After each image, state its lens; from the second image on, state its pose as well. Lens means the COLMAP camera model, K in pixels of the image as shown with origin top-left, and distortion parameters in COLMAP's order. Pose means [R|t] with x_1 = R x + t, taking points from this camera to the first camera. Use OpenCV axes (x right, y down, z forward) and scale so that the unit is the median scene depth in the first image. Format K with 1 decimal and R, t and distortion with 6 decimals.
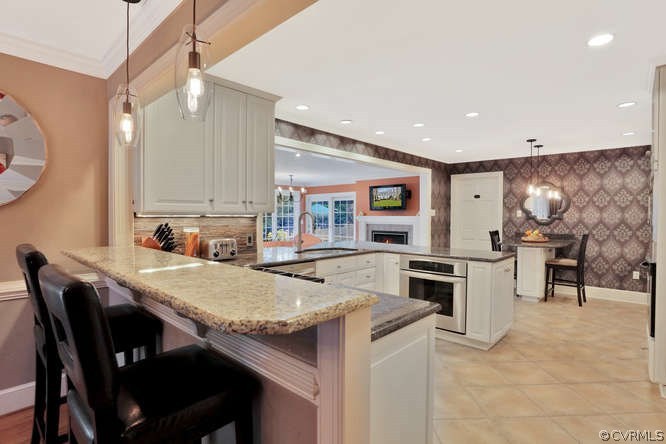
lens RADIAL K [[336.5, 0, 333.0], [0, 336.5, 222.0], [0, 0, 1]] dist [-0.030087, 0.001461]
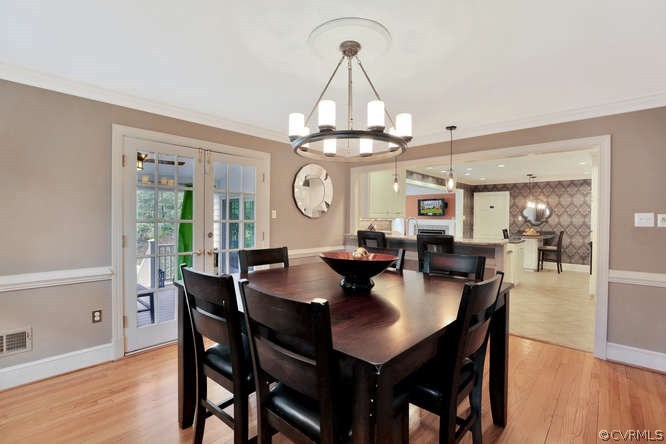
lens RADIAL K [[320.4, 0, 333.0], [0, 320.4, 222.0], [0, 0, 1]] dist [-0.020345, 0.000000]
pose [[0.999810, 0.004538, 0.018977, -0.353695], [-0.004356, 0.999944, -0.009605, 0.009753], [-0.019019, 0.009520, 0.999774, -0.484634]]
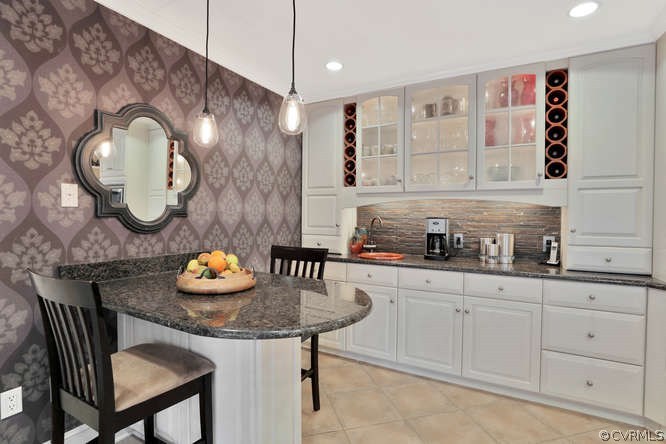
lens RADIAL K [[336.5, 0, 333.0], [0, 336.5, 222.0], [0, 0, 1]] dist [-0.030087, 0.001461]
pose [[-0.235061, -0.019837, 0.971778, 0.246128], [0.009659, 0.999695, 0.022743, -0.007560], [-0.971933, 0.014732, -0.234798, 0.849777]]
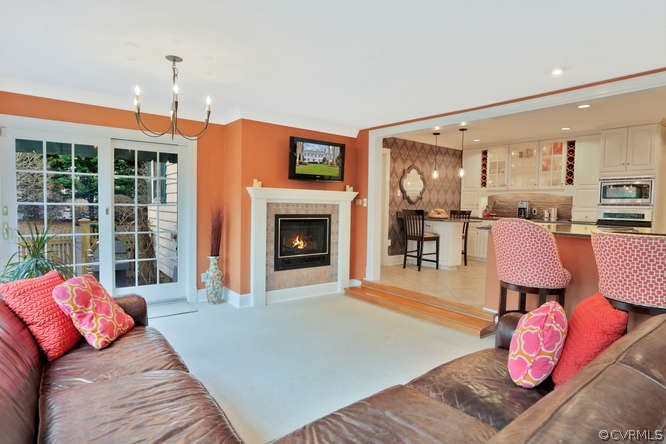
lens RADIAL K [[370.3, 0, 333.0], [0, 370.3, 222.0], [0, 0, 1]] dist [-0.022803, 0.000477]
pose [[0.166511, -0.044508, 0.985035, -0.606434], [0.000564, 0.998985, 0.045043, 0.012511], [-0.986039, -0.006944, 0.166367, 1.003679]]
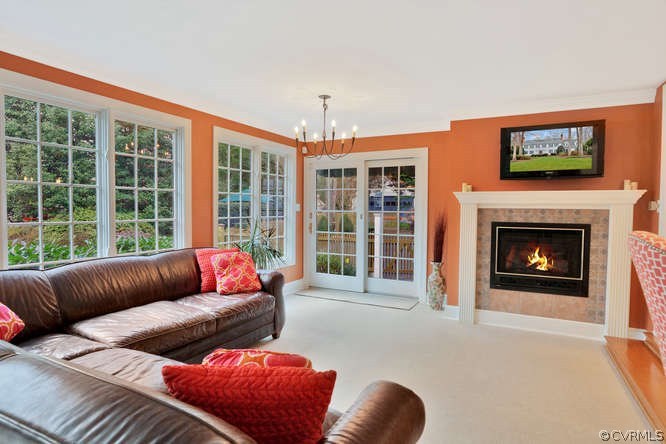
lens RADIAL K [[370.3, 0, 333.0], [0, 370.3, 222.0], [0, 0, 1]] dist [-0.022803, 0.000477]
pose [[0.965044, -0.001357, 0.262084, -0.309551], [-0.002704, 0.999882, 0.015137, 0.022200], [-0.262073, -0.015316, 0.964926, 0.684084]]
